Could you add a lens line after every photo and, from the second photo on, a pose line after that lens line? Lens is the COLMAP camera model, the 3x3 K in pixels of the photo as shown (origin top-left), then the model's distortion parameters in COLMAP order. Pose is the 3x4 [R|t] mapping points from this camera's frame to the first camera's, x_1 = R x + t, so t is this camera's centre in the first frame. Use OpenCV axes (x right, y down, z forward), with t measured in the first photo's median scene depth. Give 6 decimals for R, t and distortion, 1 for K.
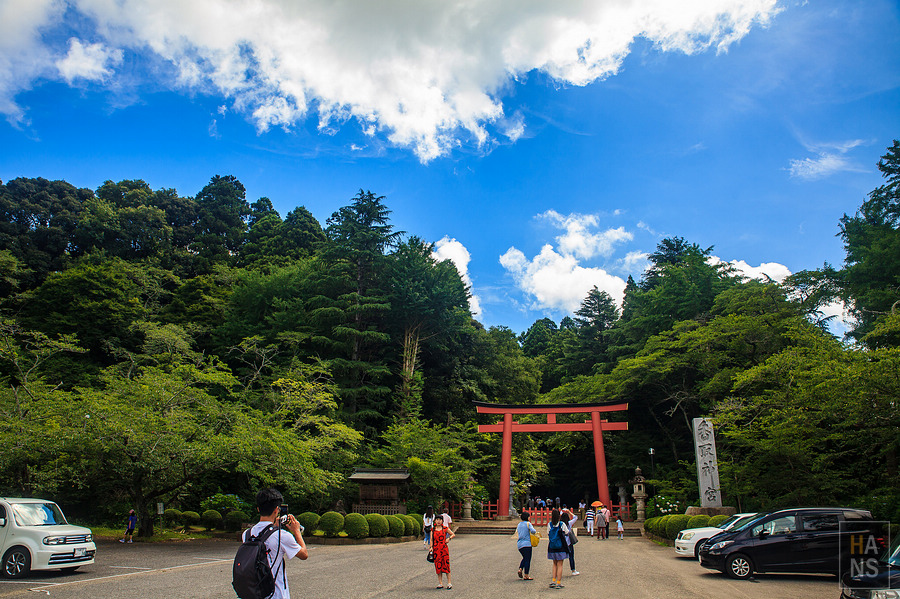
lens RADIAL K [[1134.7, 0, 450.0], [0, 1134.7, 299.5], [0, 0, 1]] dist [0.042425, 0.055487]
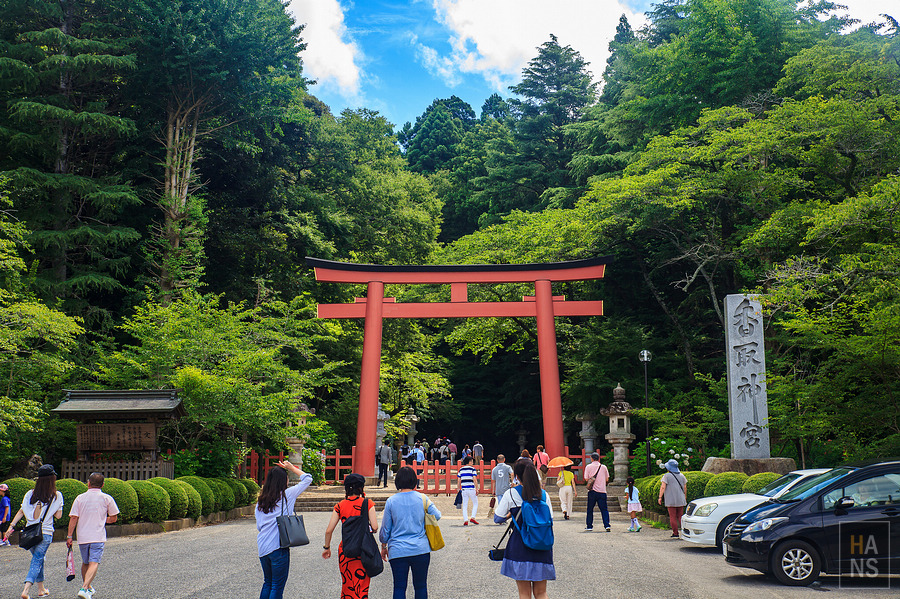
lens RADIAL K [[1134.7, 0, 450.0], [0, 1134.7, 299.5], [0, 0, 1]] dist [0.042425, 0.055487]
pose [[0.986248, 0.001047, 0.165271, -0.000723], [-0.026821, 0.987738, 0.153797, 0.027996], [-0.163083, -0.156115, 0.974183, 0.495870]]
